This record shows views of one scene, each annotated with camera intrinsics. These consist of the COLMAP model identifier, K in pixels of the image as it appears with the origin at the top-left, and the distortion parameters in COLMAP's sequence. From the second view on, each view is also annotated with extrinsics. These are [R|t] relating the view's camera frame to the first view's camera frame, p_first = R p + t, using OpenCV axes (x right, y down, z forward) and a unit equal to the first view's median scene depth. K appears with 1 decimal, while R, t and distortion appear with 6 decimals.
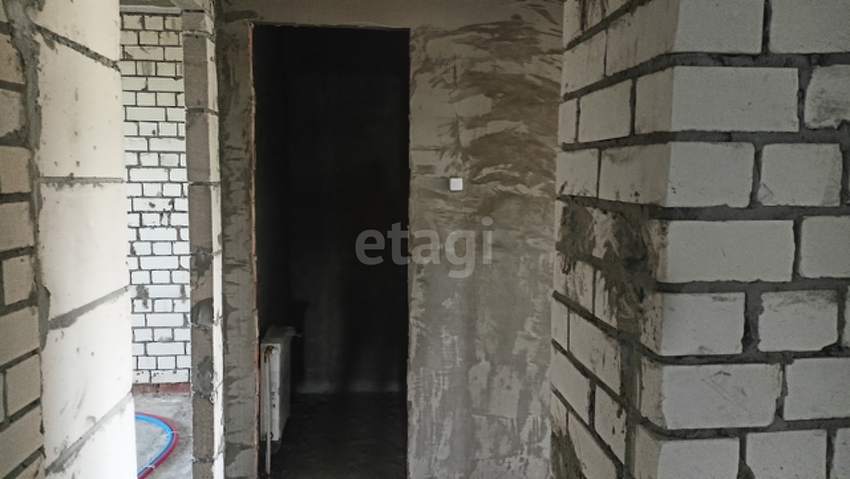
lens RADIAL K [[620.5, 0, 425.0], [0, 620.5, 239.5], [0, 0, 1]] dist [0.080751, -0.128579]
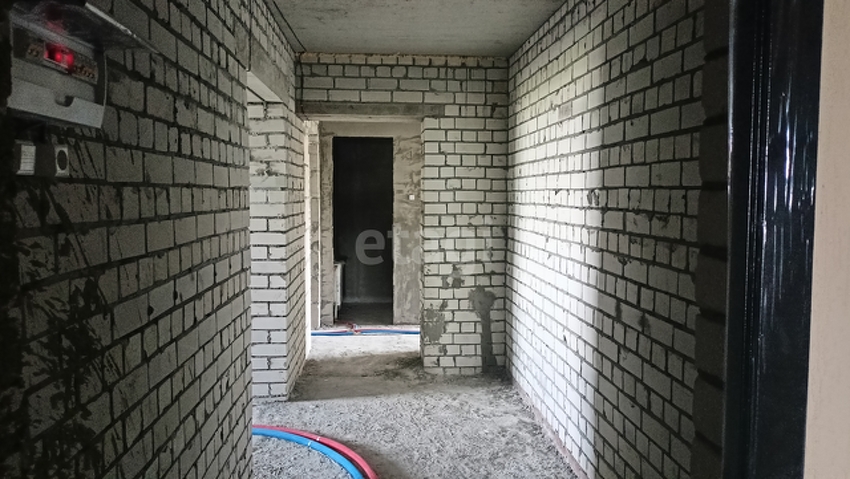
lens RADIAL K [[620.5, 0, 425.0], [0, 620.5, 239.5], [0, 0, 1]] dist [0.080751, -0.128579]
pose [[0.999910, -0.005258, -0.012323, 0.135789], [0.005033, 0.999822, -0.018169, 0.129328], [0.012416, 0.018106, 0.999759, -1.536930]]
